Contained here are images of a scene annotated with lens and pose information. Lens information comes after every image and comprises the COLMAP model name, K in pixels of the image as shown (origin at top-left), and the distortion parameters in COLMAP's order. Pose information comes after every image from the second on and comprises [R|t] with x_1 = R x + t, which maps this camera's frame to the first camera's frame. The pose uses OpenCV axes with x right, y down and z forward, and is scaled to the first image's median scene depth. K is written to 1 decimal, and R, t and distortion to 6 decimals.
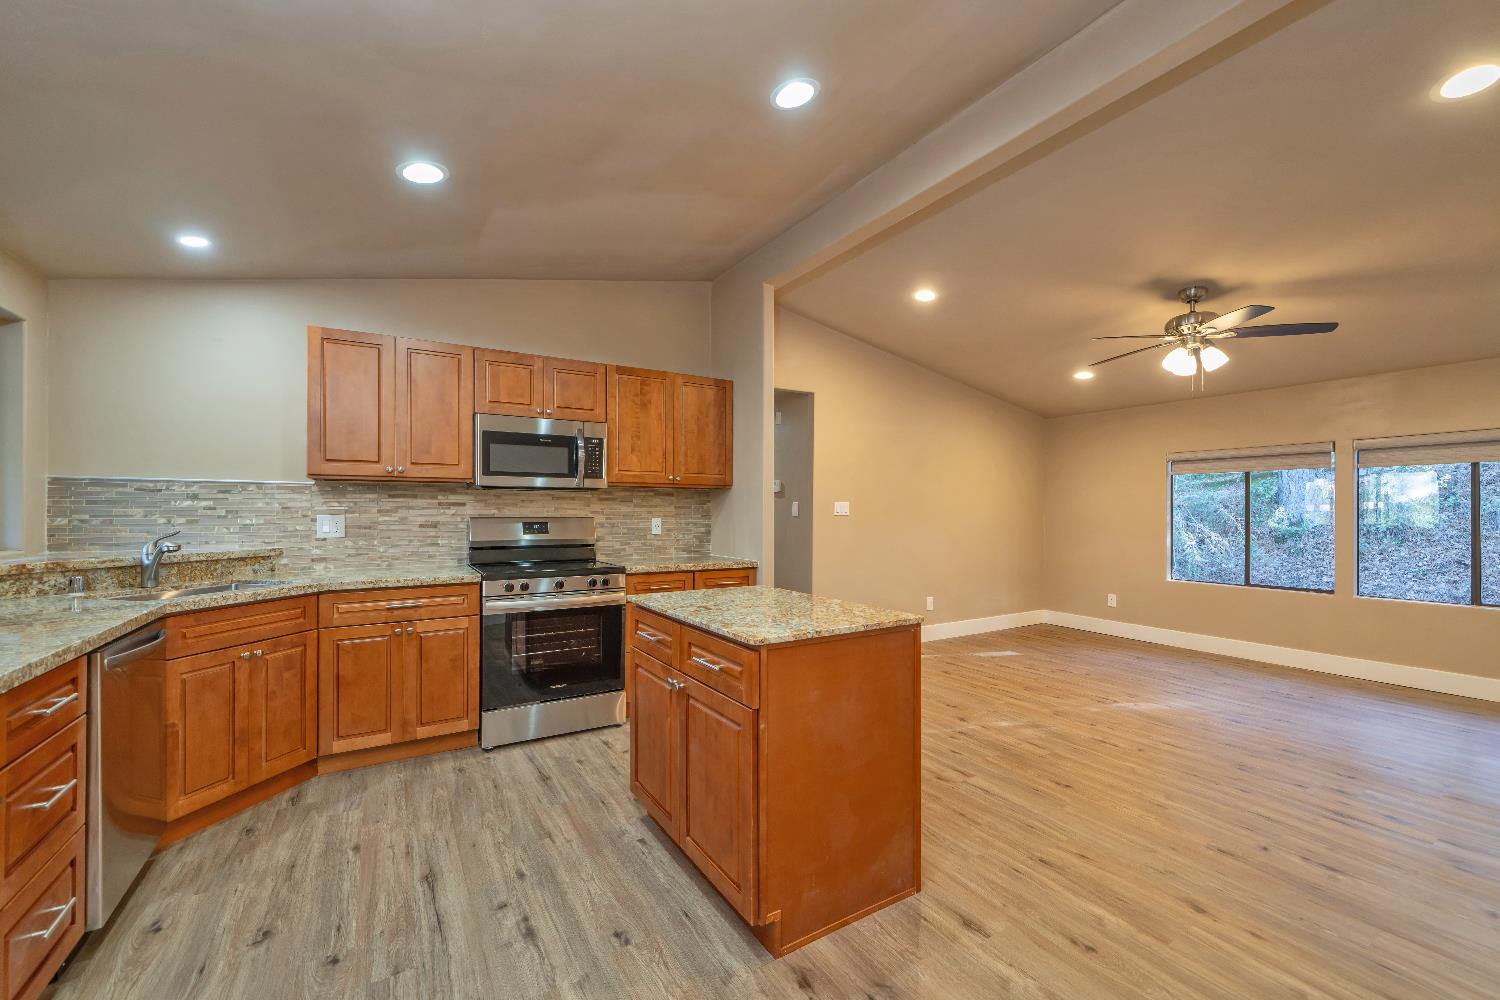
lens RADIAL K [[601.1, 0, 741.1], [0, 601.1, 506.0], [0, 0, 1]] dist [-0.000432, -0.000330]
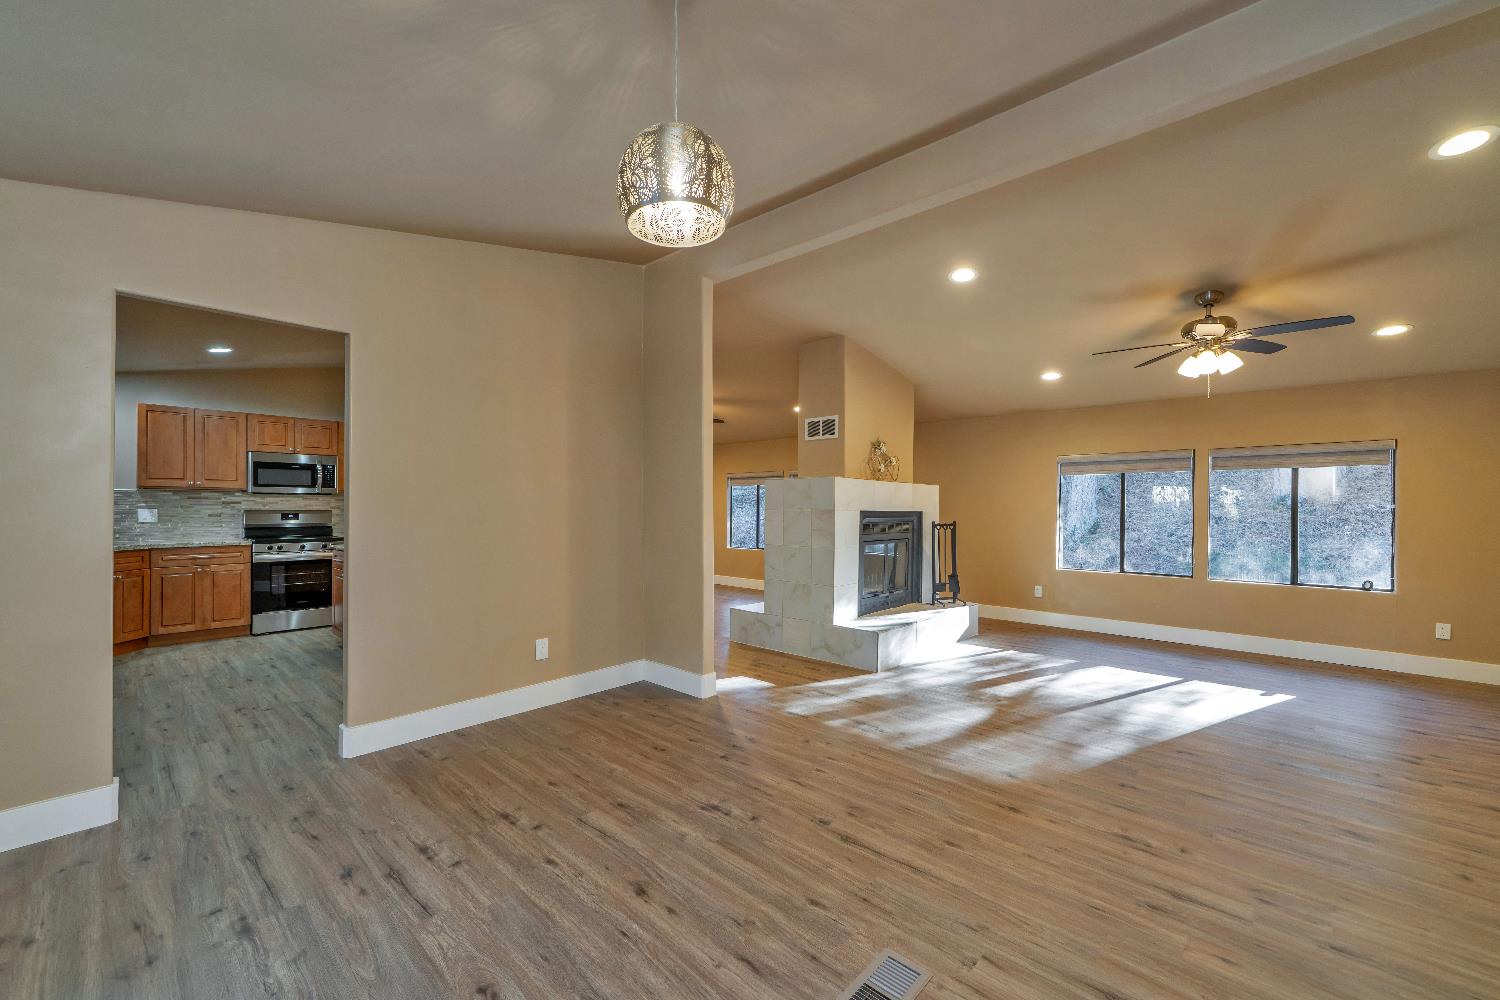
lens RADIAL K [[601.1, 0, 750.0], [0, 601.1, 505.3], [0, 0, 1]] dist [-0.000432, -0.000330]
pose [[0.959468, 0.000562, 0.281818, 0.495013], [-0.001352, 0.999996, 0.002607, -0.001811], [-0.281815, -0.002882, 0.959464, -1.155383]]
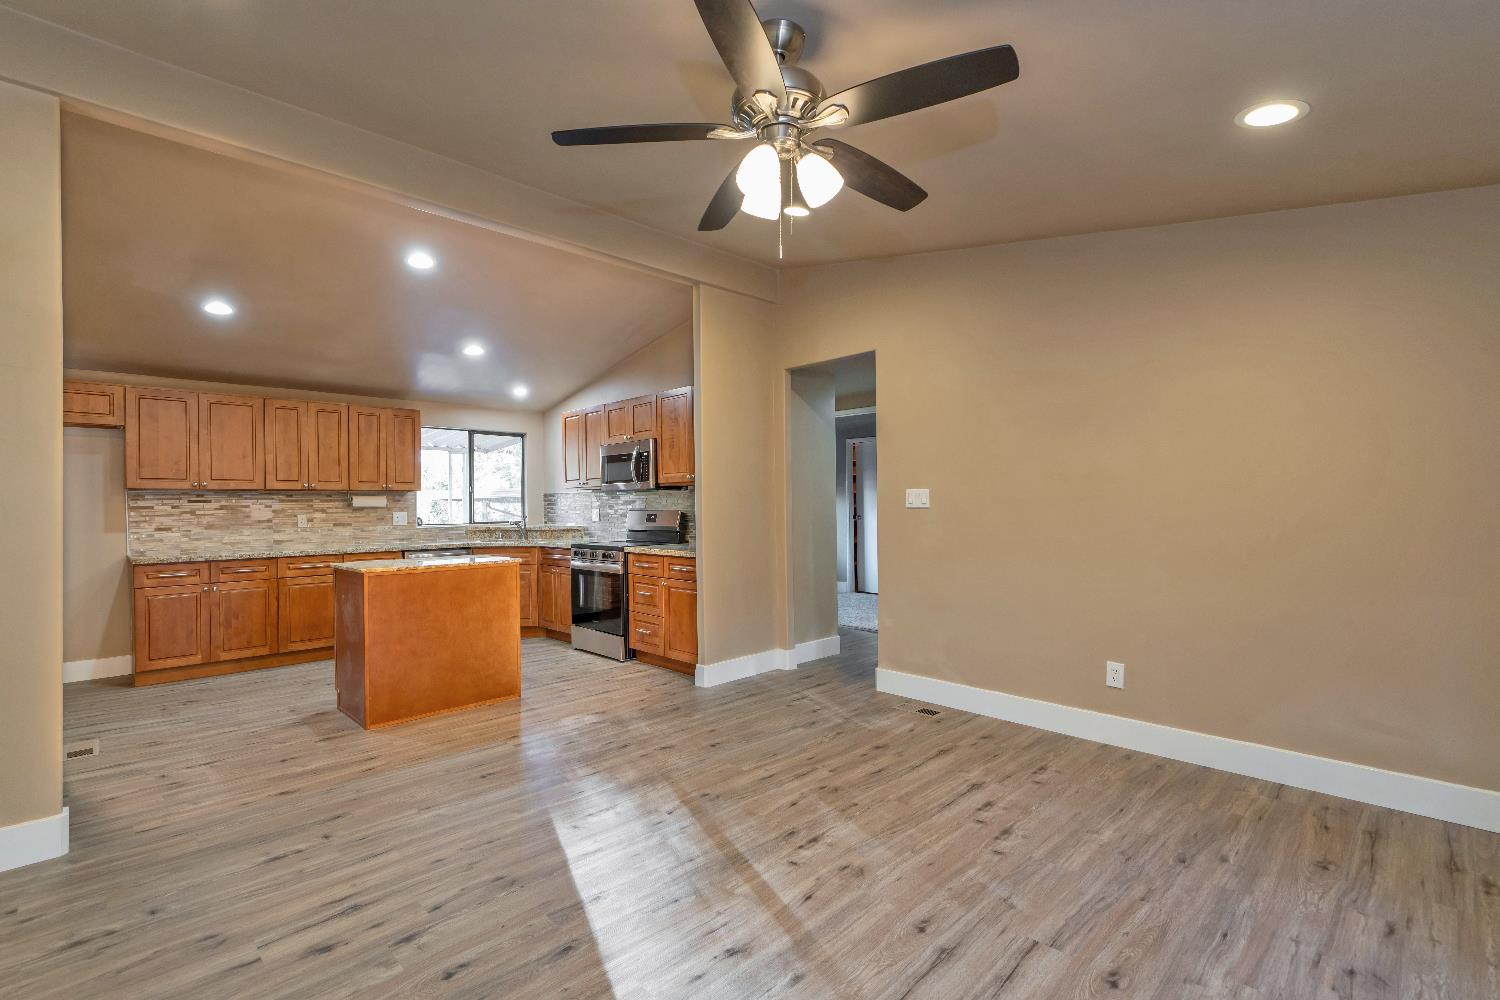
lens RADIAL K [[688.8, 0, 741.6], [0, 688.8, 505.8], [0, 0, 1]] dist [0.002521, 0.001364]
pose [[0.220315, -0.004057, -0.975420, 1.497008], [0.018388, 0.999831, -0.000005, 0.013927], [0.975256, -0.017935, 0.220352, 0.990945]]
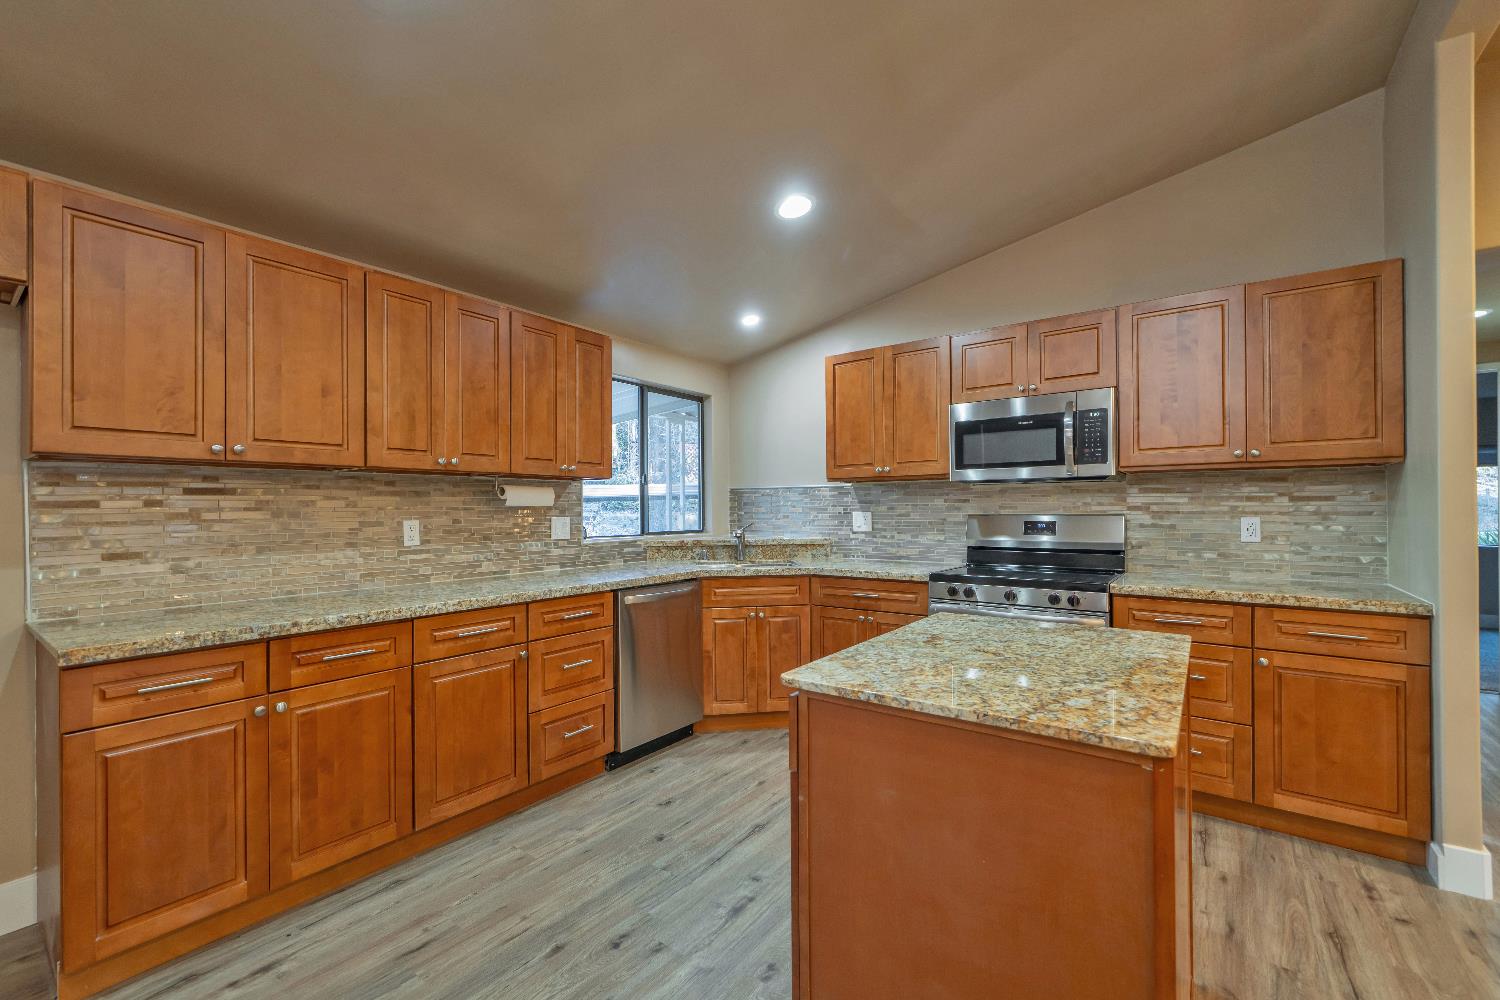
lens RADIAL K [[632.5, 0, 737.9], [0, 632.5, 505.9], [0, 0, 1]] dist [0.002410, 0.000689]
pose [[0.367863, -0.008918, -0.929837, 0.376995], [0.013410, 0.999901, -0.004285, 0.005258], [0.929783, -0.010893, 0.367947, 0.331575]]
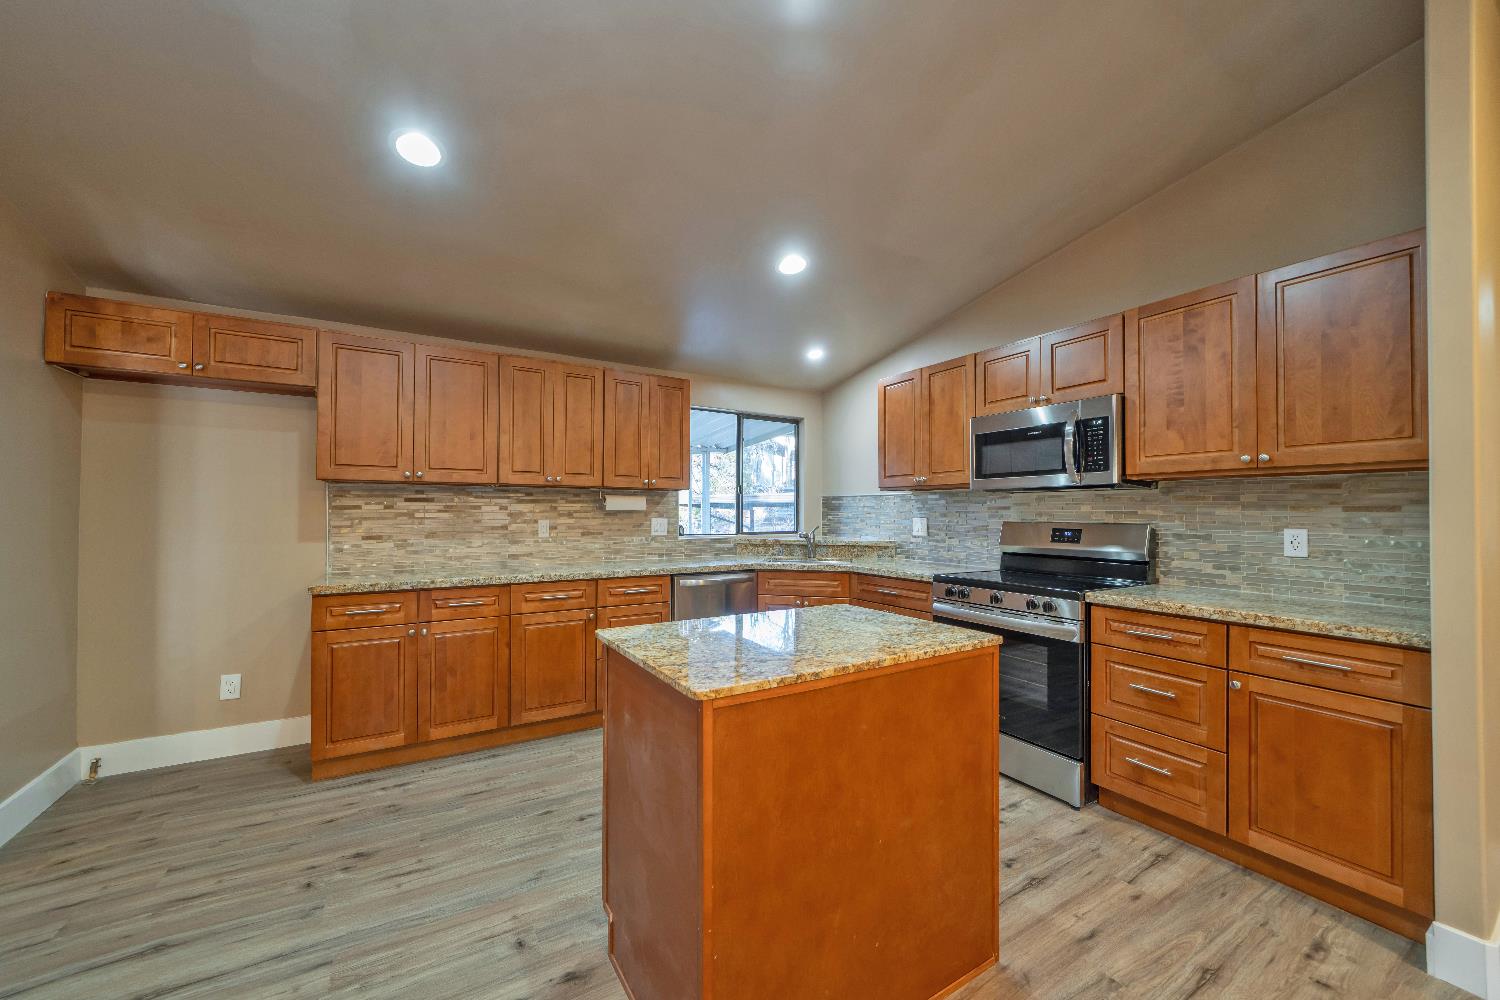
lens RADIAL K [[559.3, 0, 737.5], [0, 559.3, 505.8], [0, 0, 1]] dist [-0.000358, 0.000026]
pose [[-0.009497, -0.015587, -0.999833, 0.521903], [0.003195, 0.999873, -0.015617, 0.006629], [0.999950, -0.003343, -0.009446, 0.636489]]
